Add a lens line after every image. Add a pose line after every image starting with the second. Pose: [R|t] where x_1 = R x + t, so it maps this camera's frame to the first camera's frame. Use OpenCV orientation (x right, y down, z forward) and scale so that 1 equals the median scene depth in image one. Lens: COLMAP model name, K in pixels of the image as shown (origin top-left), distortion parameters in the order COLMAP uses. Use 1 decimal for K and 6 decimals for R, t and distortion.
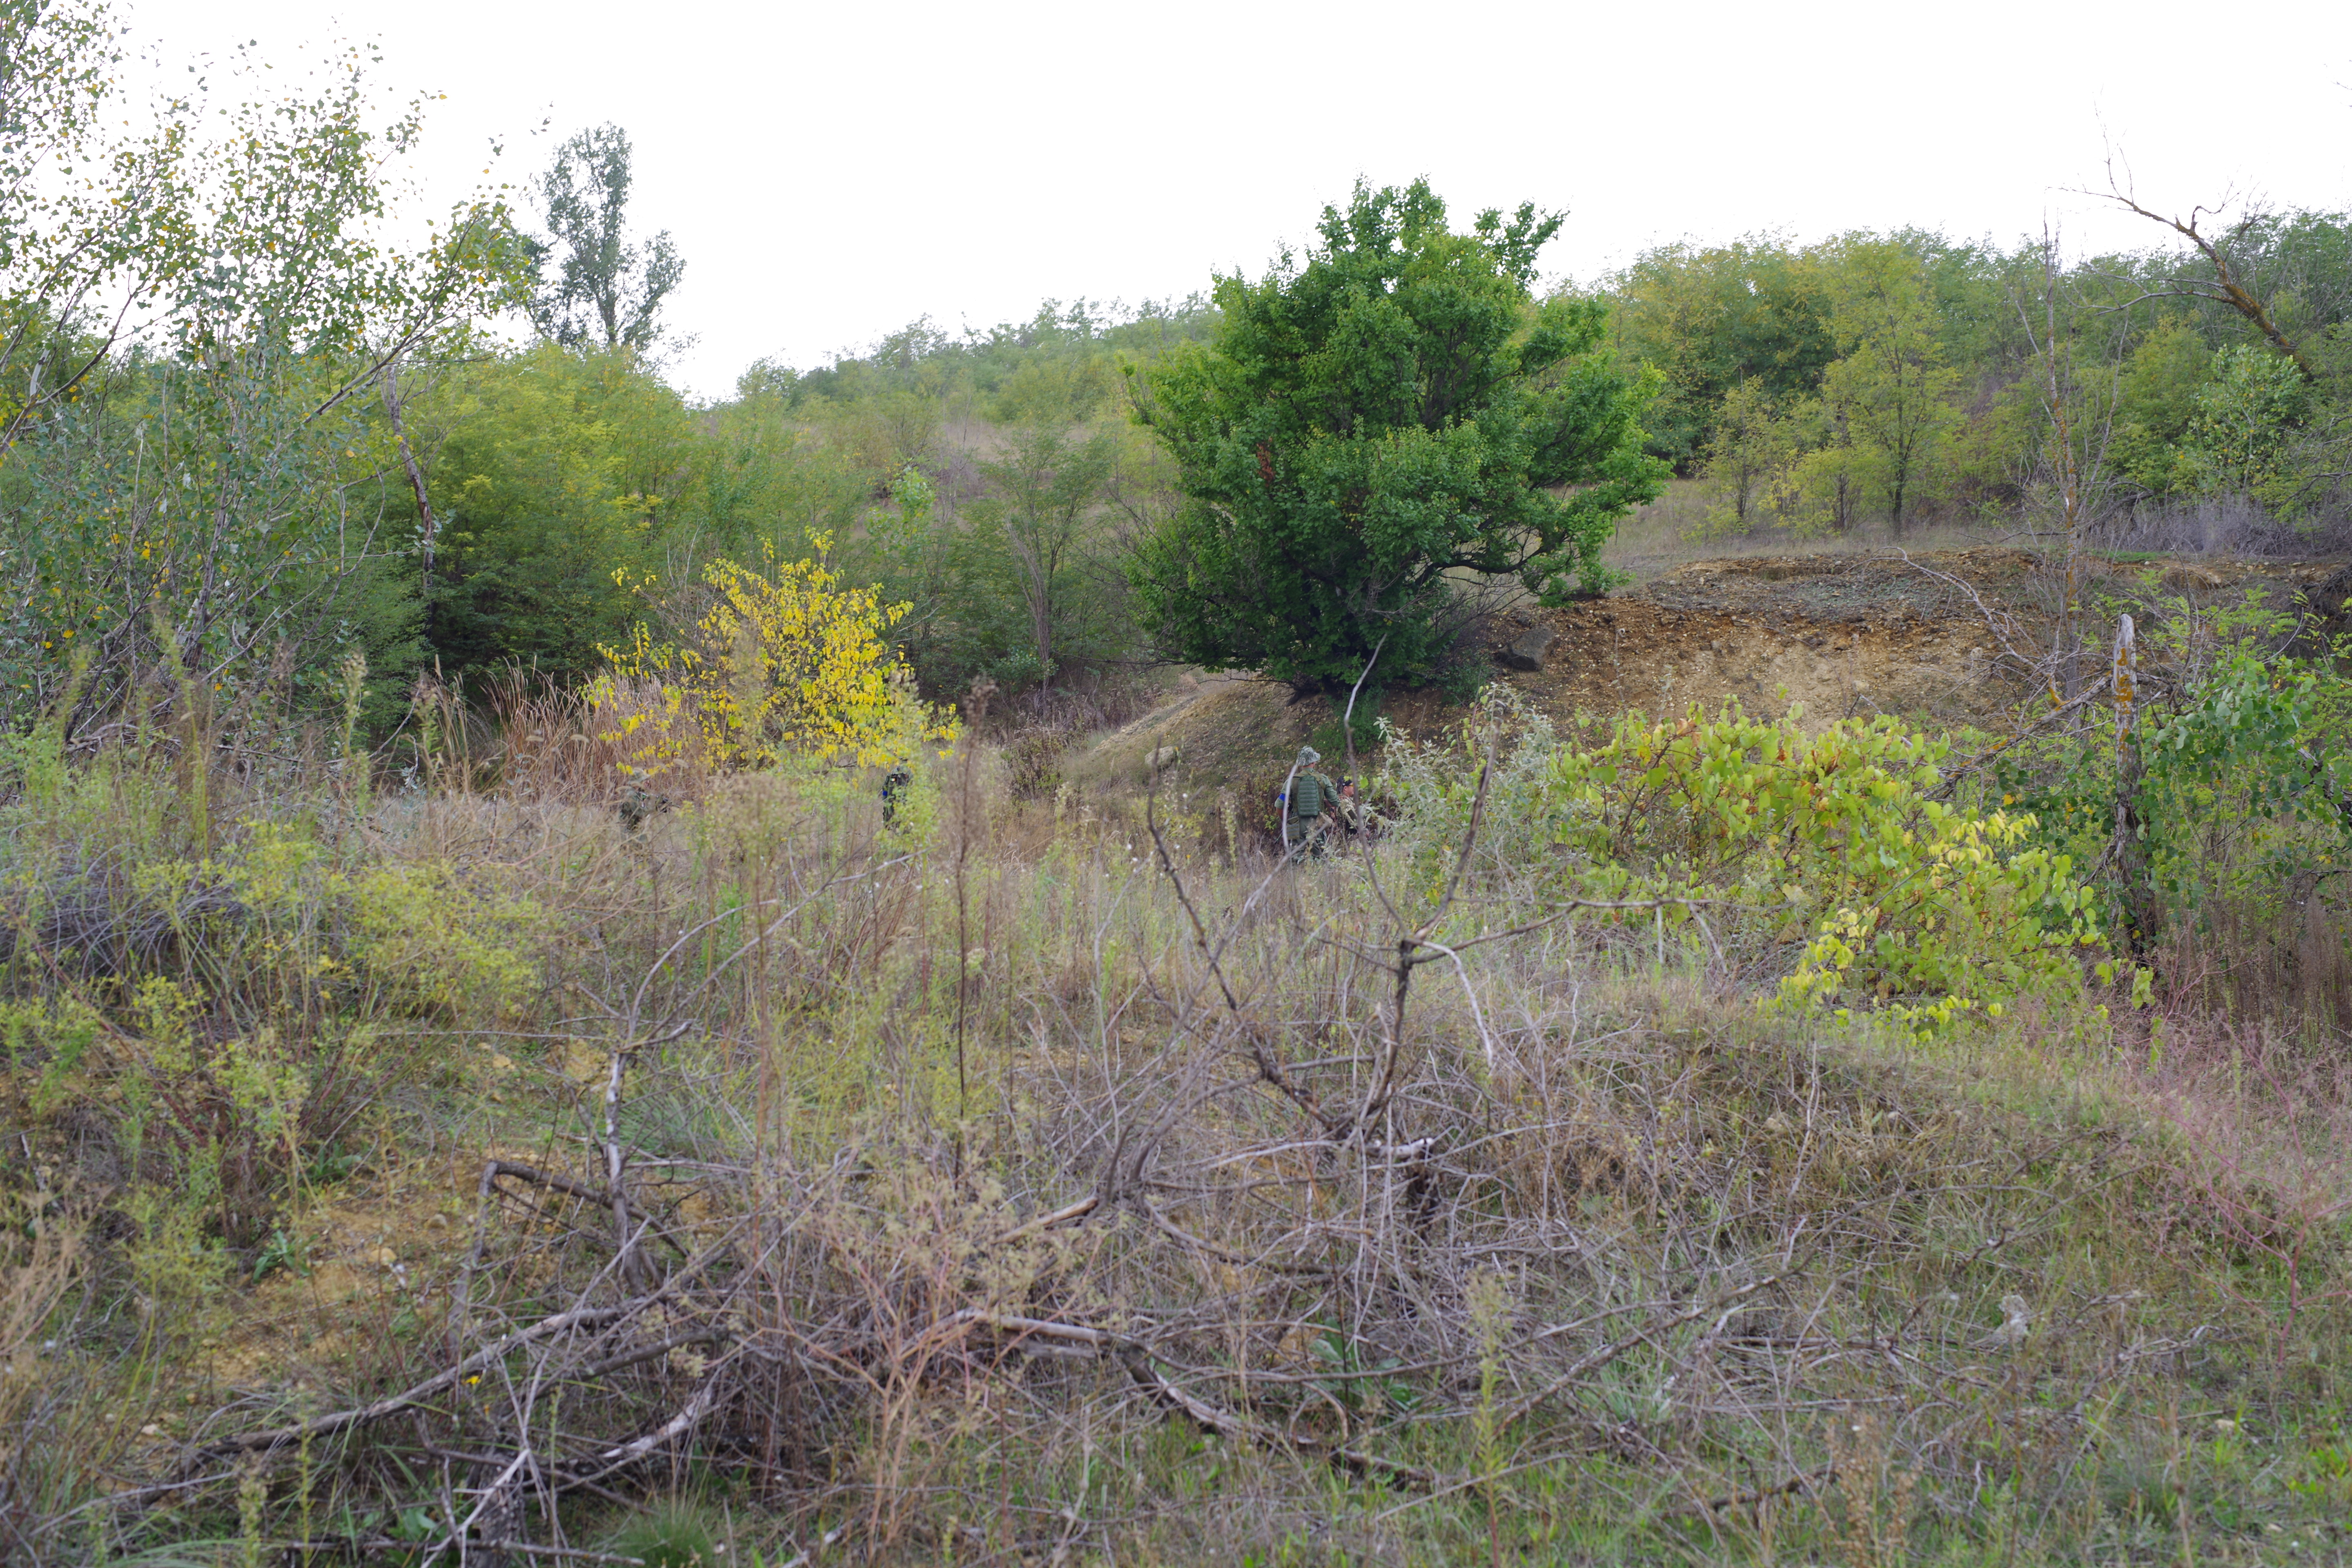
lens RADIAL K [[3194.2, 0, 1176.0], [0, 3194.2, 784.0], [0, 0, 1]] dist [-0.012214, 0.097245]
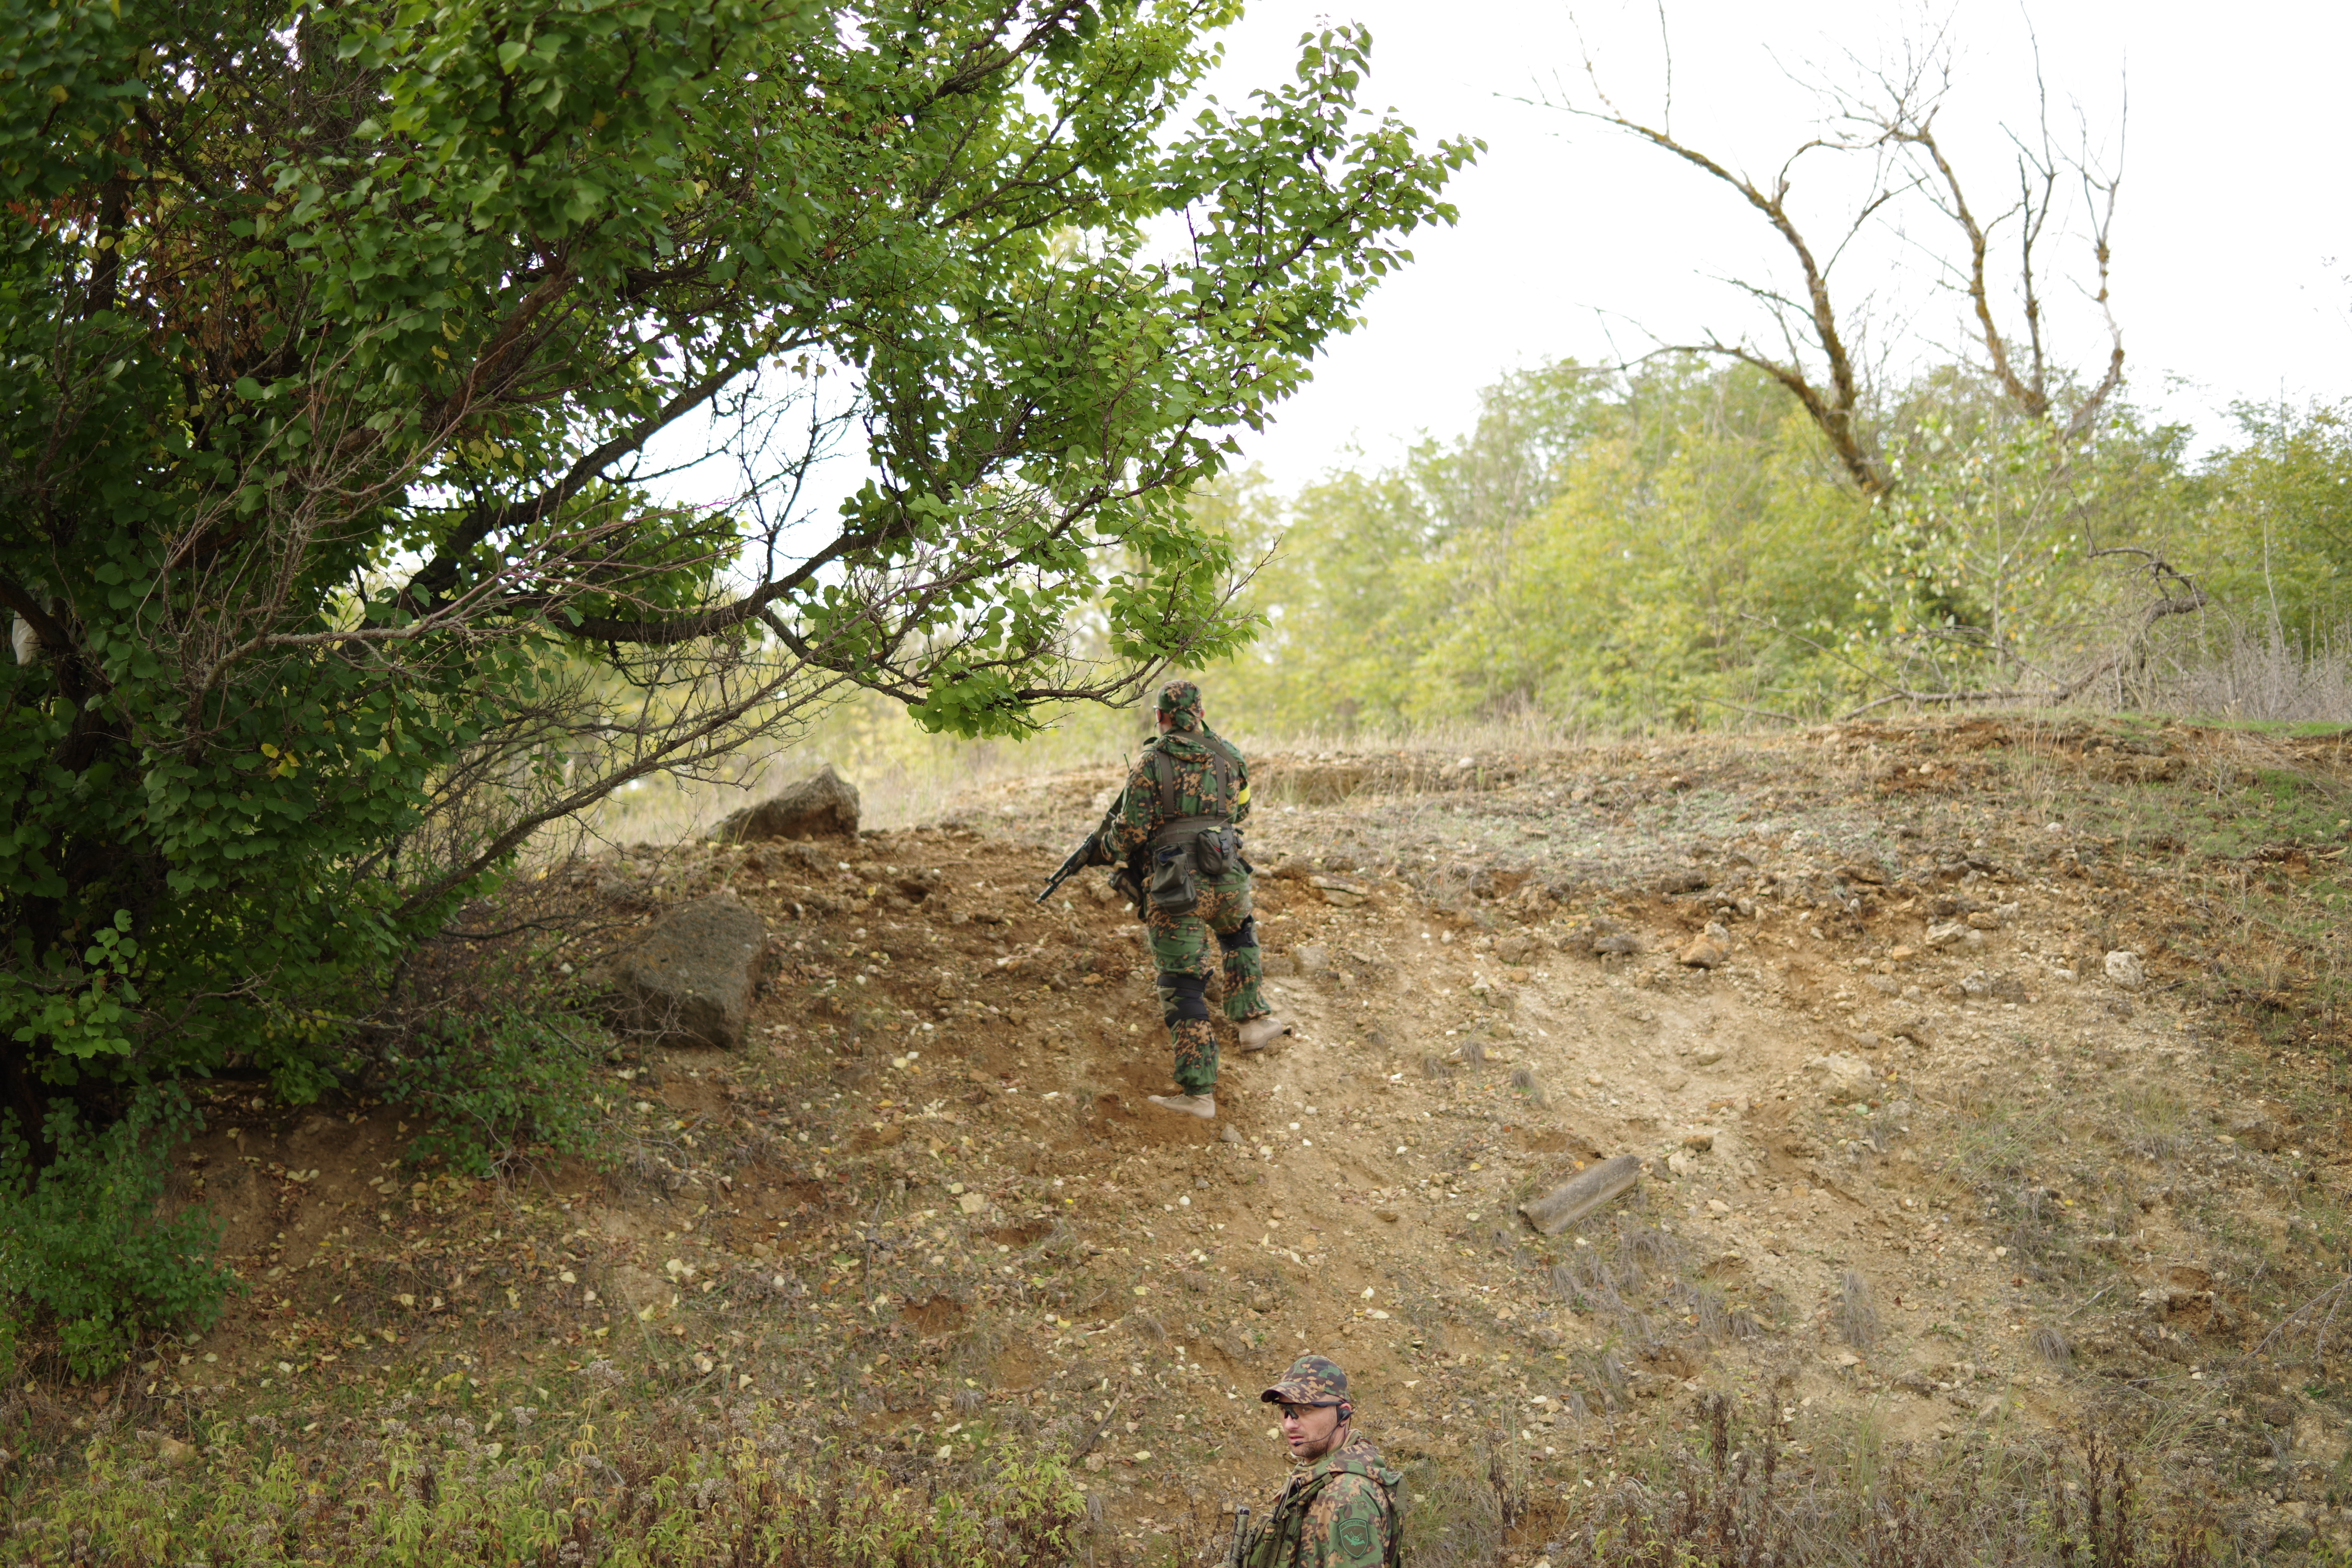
lens RADIAL K [[3194.2, 0, 1176.0], [0, 3194.2, 784.0], [0, 0, 1]] dist [-0.012214, 0.097245]
pose [[0.875433, 0.042120, 0.481501, 0.014073], [0.053738, 0.981538, -0.183565, -0.005514], [-0.480343, 0.186574, 0.857007, 0.742123]]
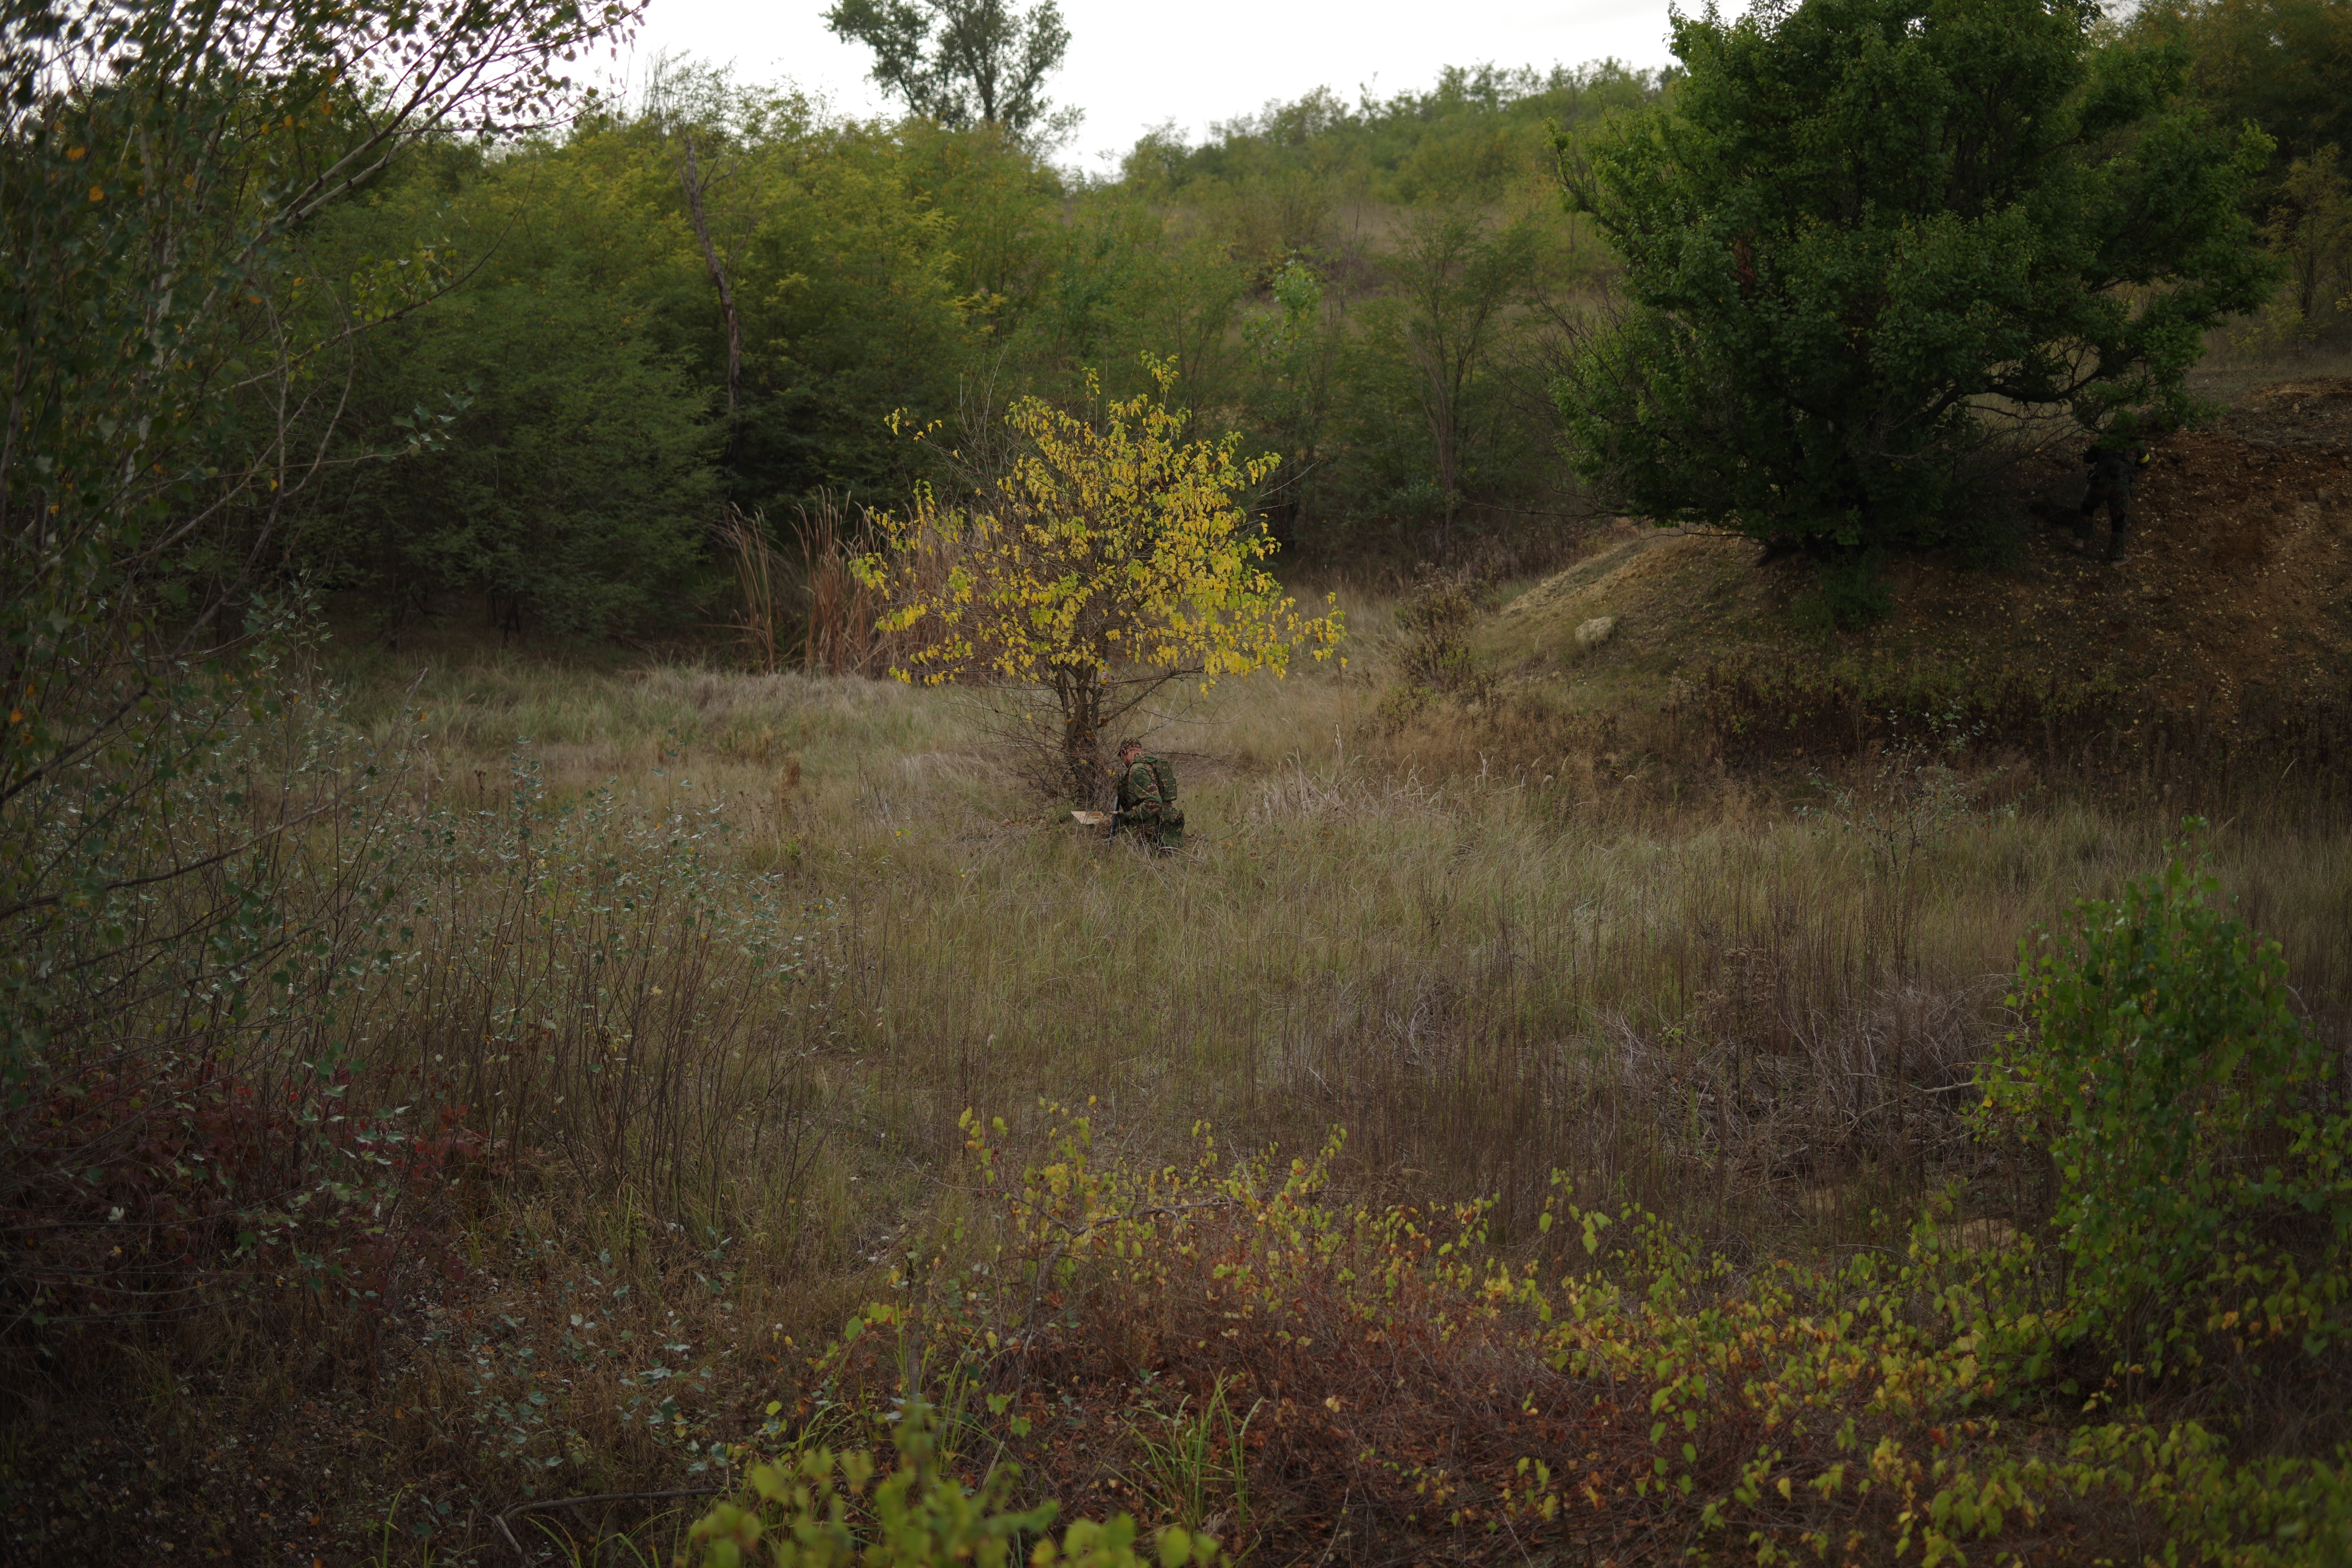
lens RADIAL K [[3194.2, 0, 1176.0], [0, 3194.2, 784.0], [0, 0, 1]] dist [-0.012214, 0.097245]
pose [[0.992394, 0.015997, -0.122062, -0.010831], [-0.007664, 0.997626, 0.068435, -0.024277], [0.122867, -0.066979, 0.990160, 0.194528]]
